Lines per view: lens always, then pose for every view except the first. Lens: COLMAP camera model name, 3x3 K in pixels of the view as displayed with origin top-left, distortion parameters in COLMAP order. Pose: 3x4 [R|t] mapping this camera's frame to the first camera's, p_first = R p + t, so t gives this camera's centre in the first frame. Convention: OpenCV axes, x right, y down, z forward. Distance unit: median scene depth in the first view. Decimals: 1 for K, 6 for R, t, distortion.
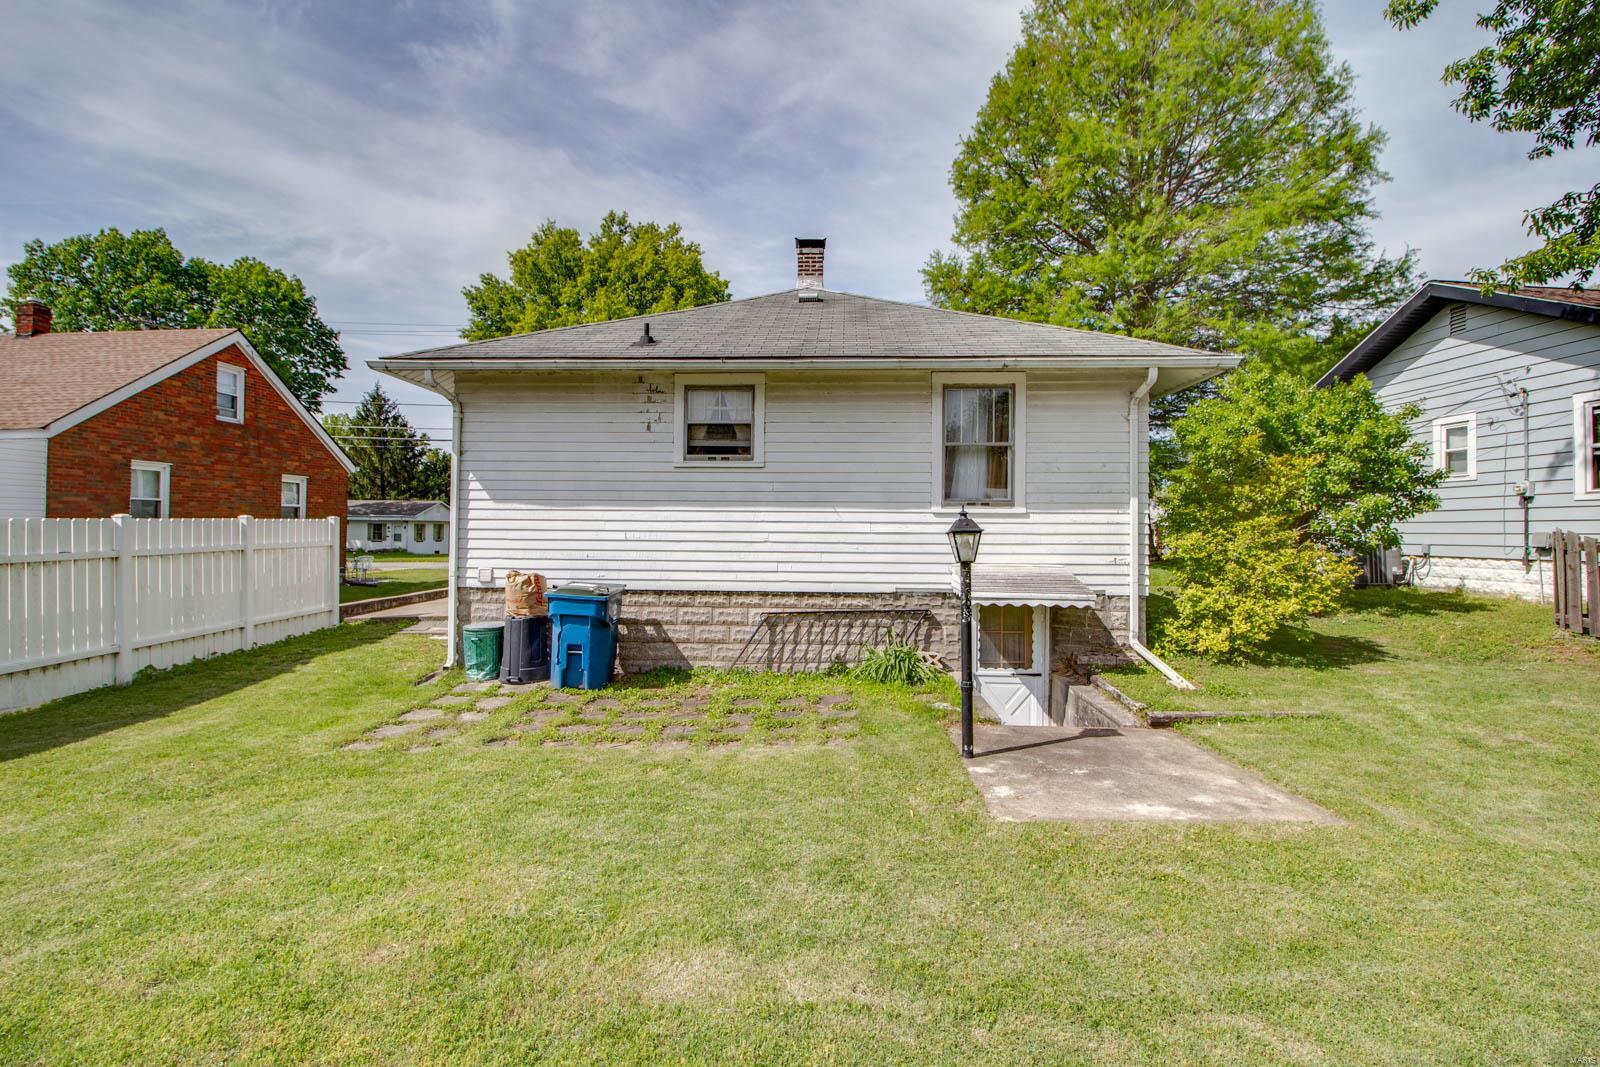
lens RADIAL K [[754.8, 0, 807.5], [0, 754.8, 513.5], [0, 0, 1]] dist [-0.000476, -0.013325]
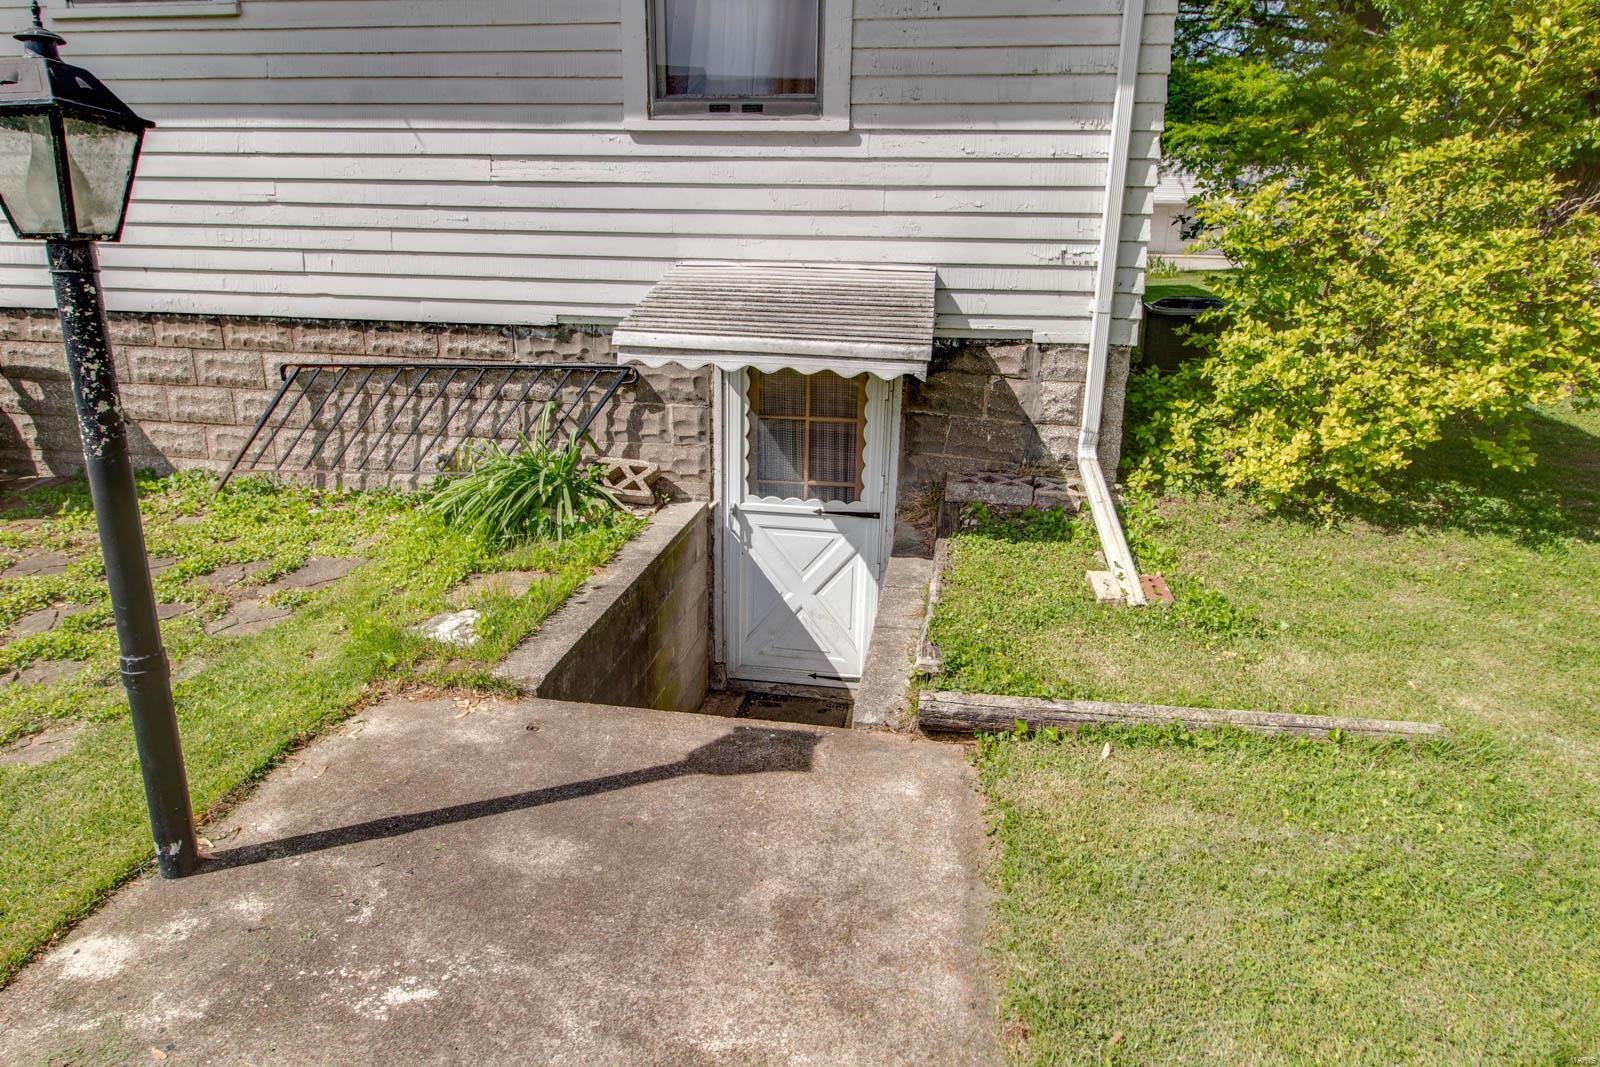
lens RADIAL K [[1005.5, 0, 800.0], [0, 1005.5, 533.5], [0, 0, 1]] dist [0.003458, -0.003868]
pose [[0.994422, 0.040106, -0.097553, 0.322630], [-0.006843, 0.947472, 0.319765, 0.031014], [0.105254, -0.317314, 0.942461, 0.423177]]
